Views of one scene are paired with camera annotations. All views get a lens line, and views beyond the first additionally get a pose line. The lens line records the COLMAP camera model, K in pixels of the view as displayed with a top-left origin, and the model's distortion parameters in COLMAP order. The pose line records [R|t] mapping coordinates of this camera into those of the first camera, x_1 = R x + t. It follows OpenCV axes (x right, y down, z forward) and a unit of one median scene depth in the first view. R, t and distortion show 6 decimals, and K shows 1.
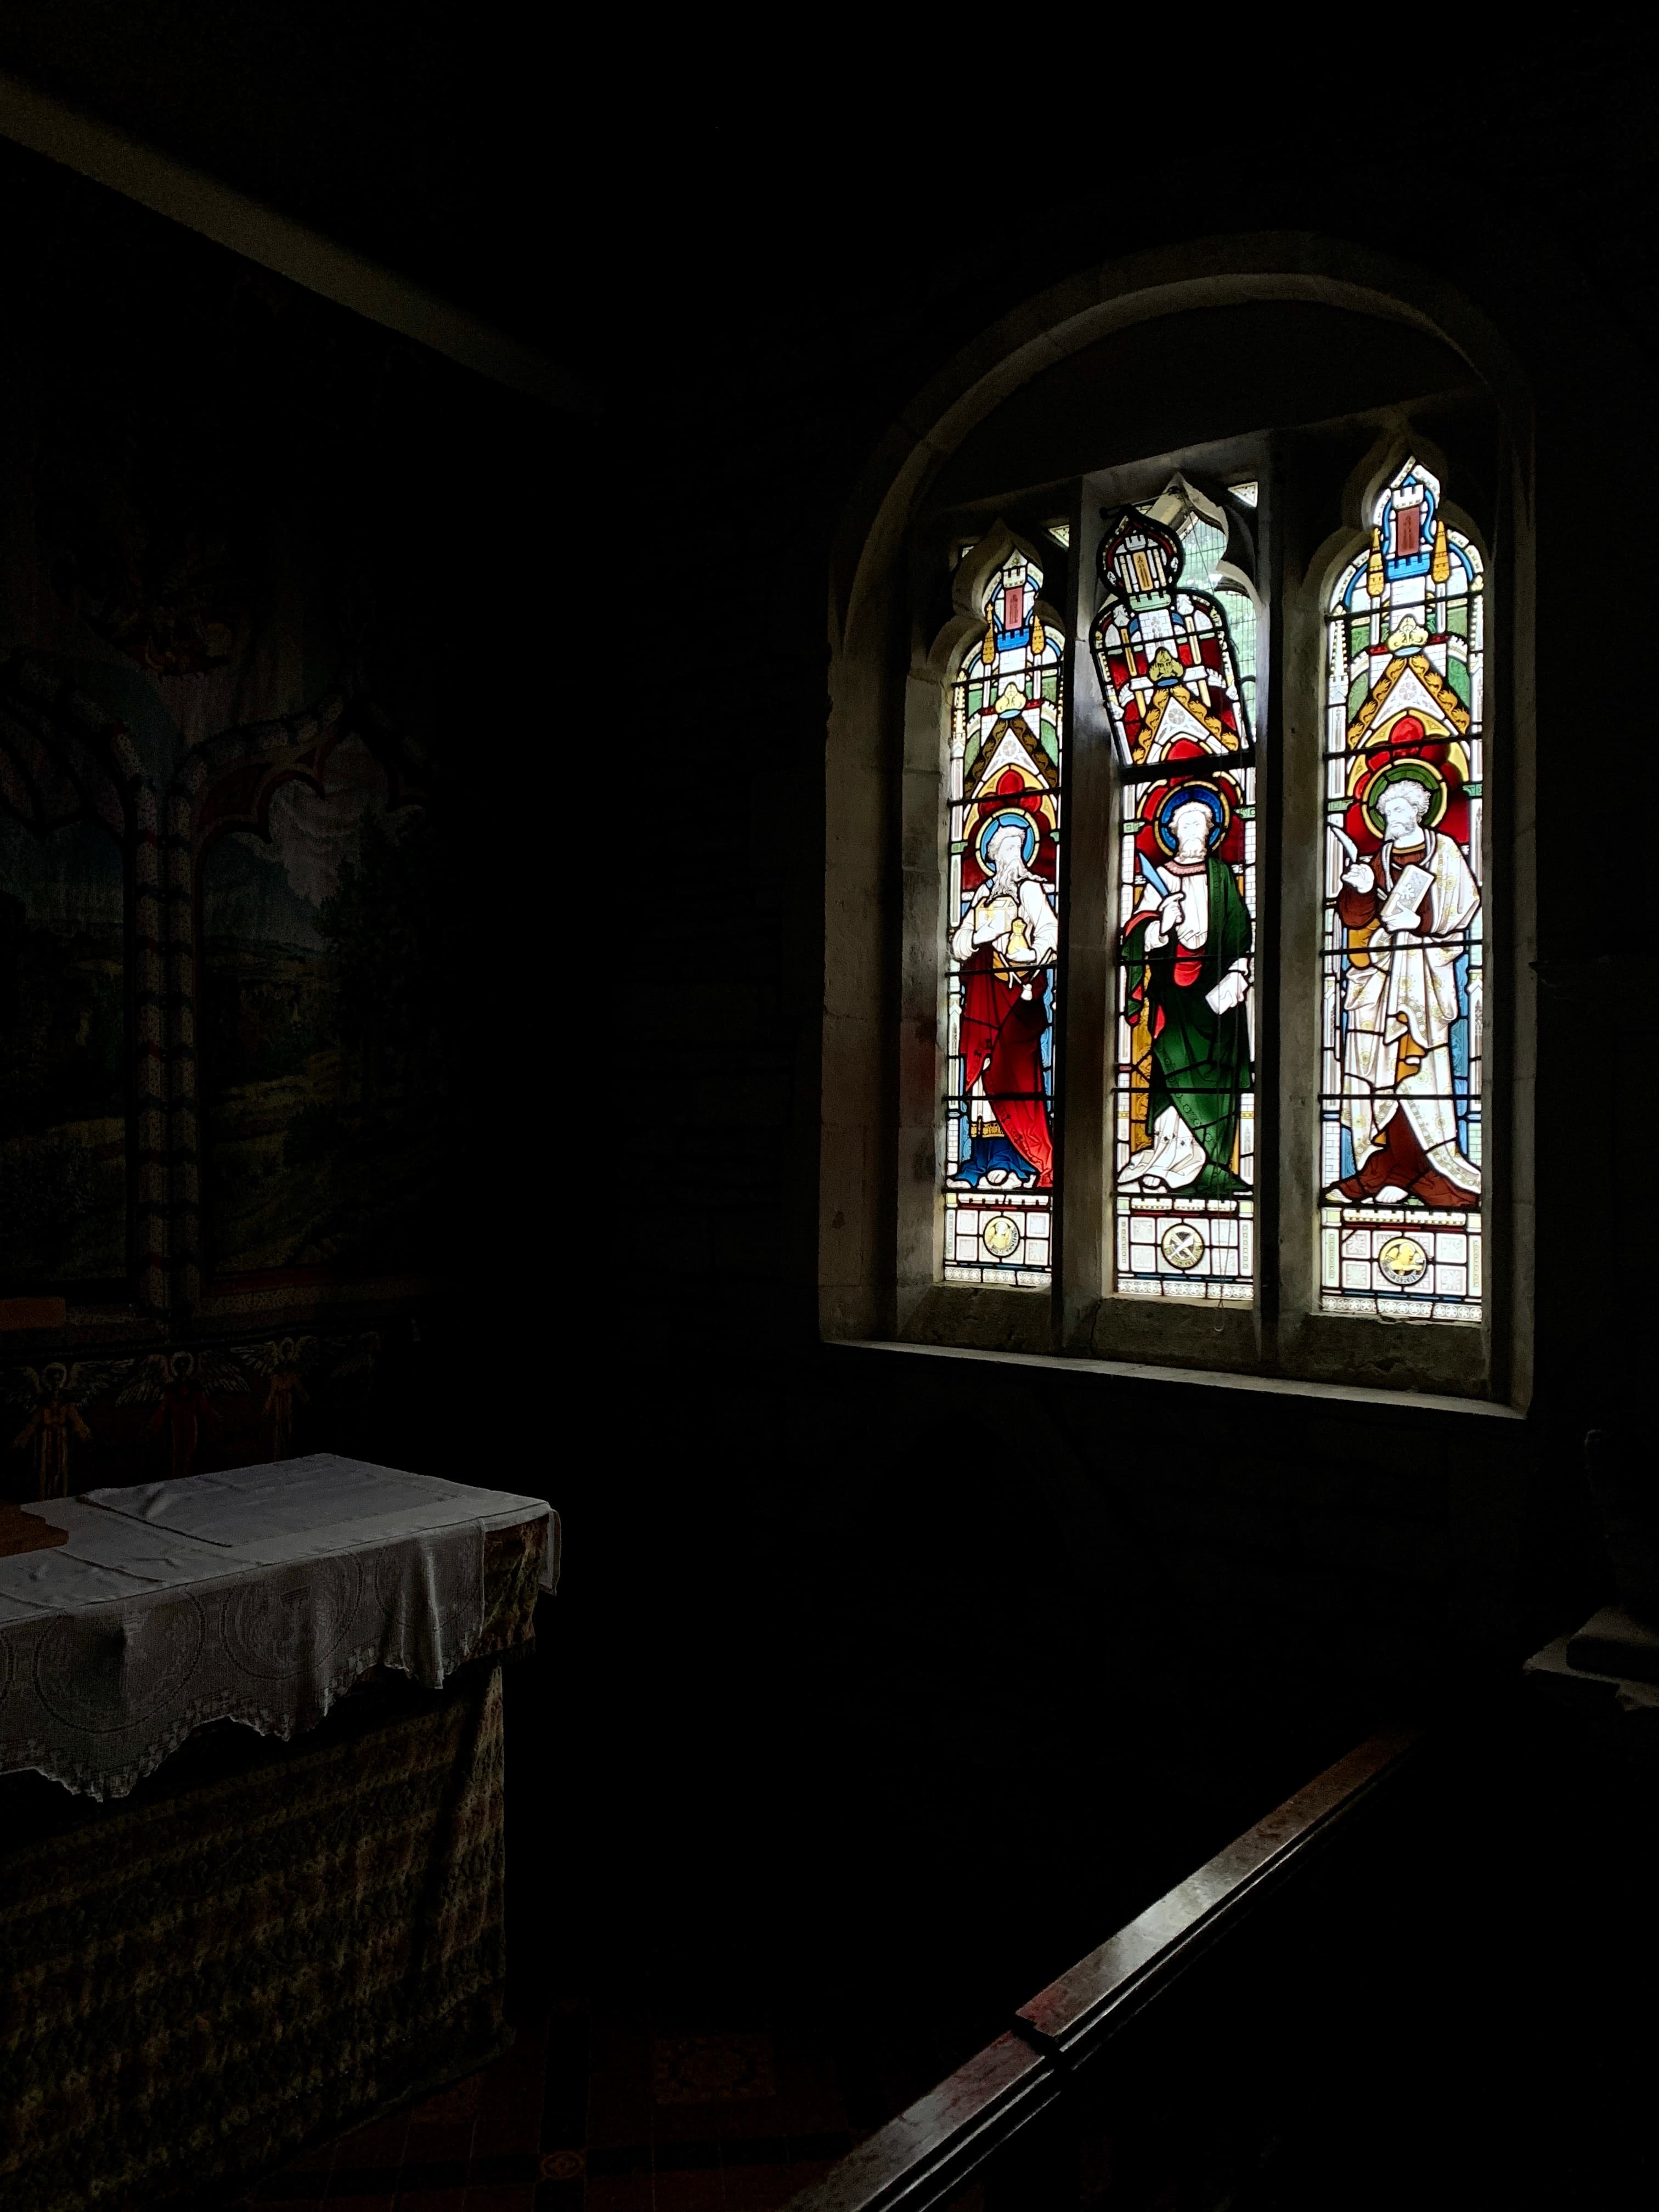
lens RADIAL K [[1652.9, 0, 833.3], [0, 1652.9, 1070.8], [0, 0, 1]] dist [0.001097, -0.004678]
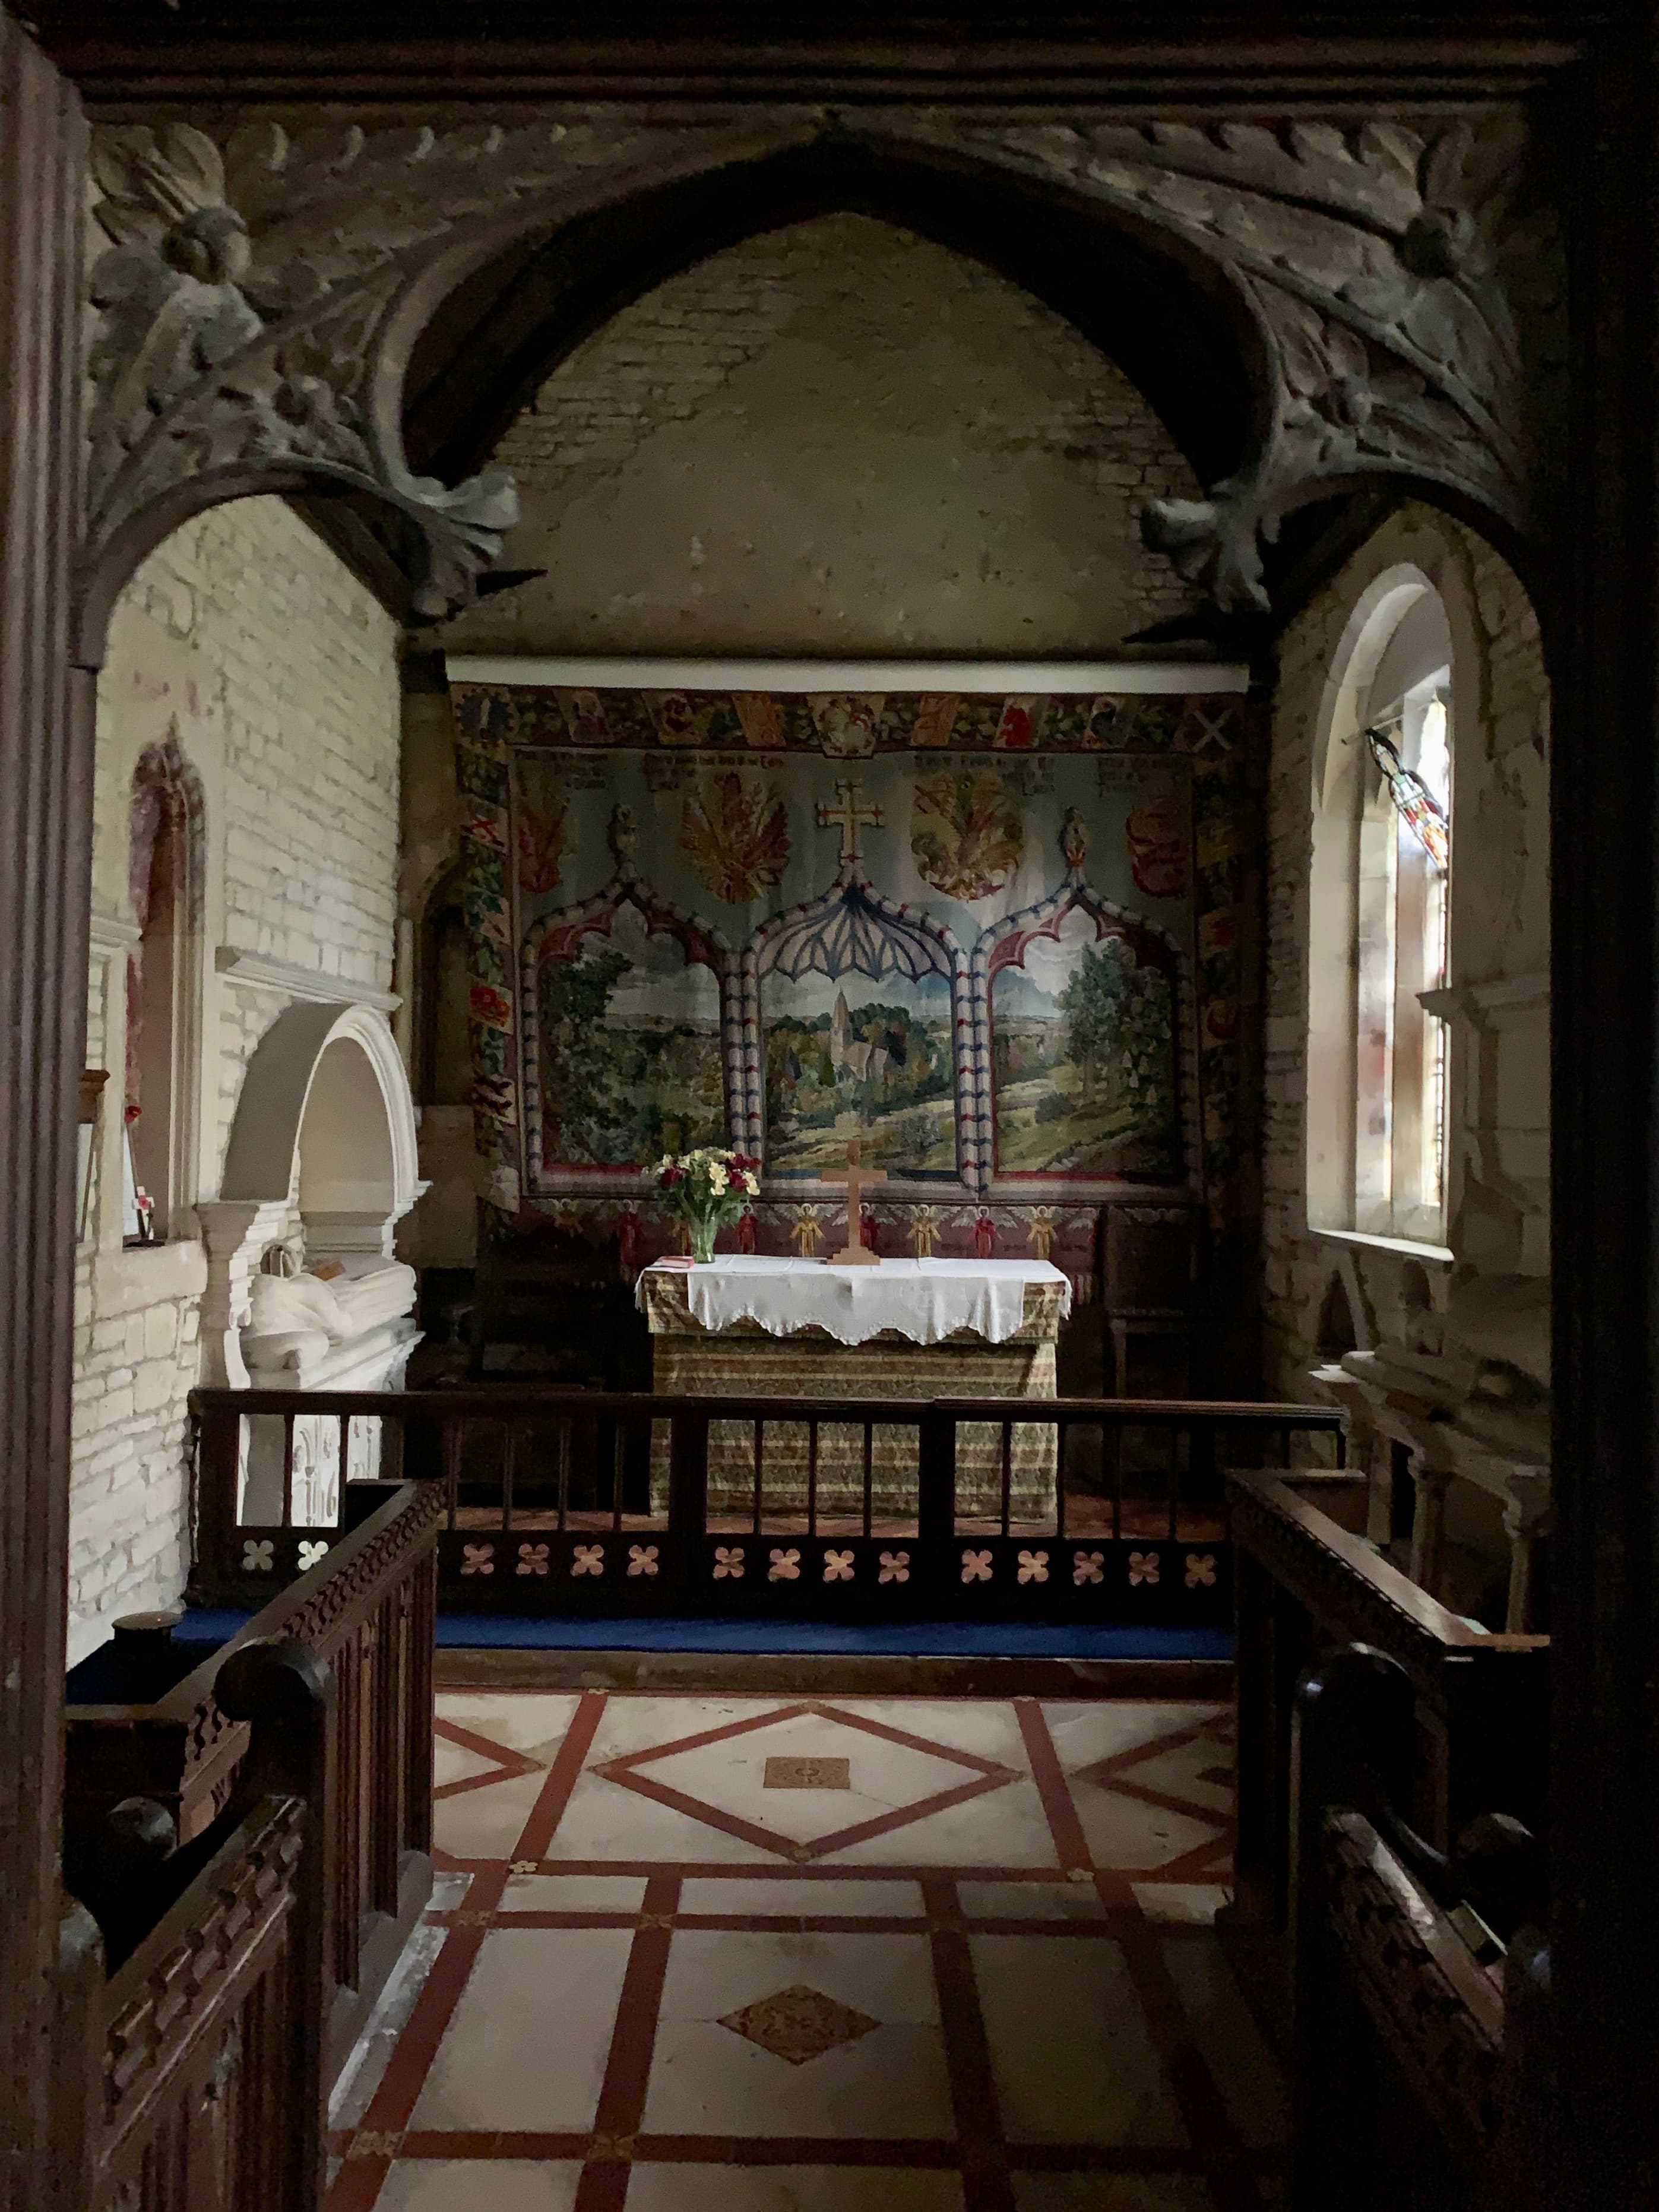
lens RADIAL K [[1652.8, 0, 833.3], [0, 1652.8, 1070.8], [0, 0, 1]] dist [0.001097, -0.004678]
pose [[0.591148, -0.034060, -0.805843, 1.244191], [0.028982, 0.999360, -0.020978, 0.029308], [0.806042, -0.010954, 0.591757, -0.452212]]
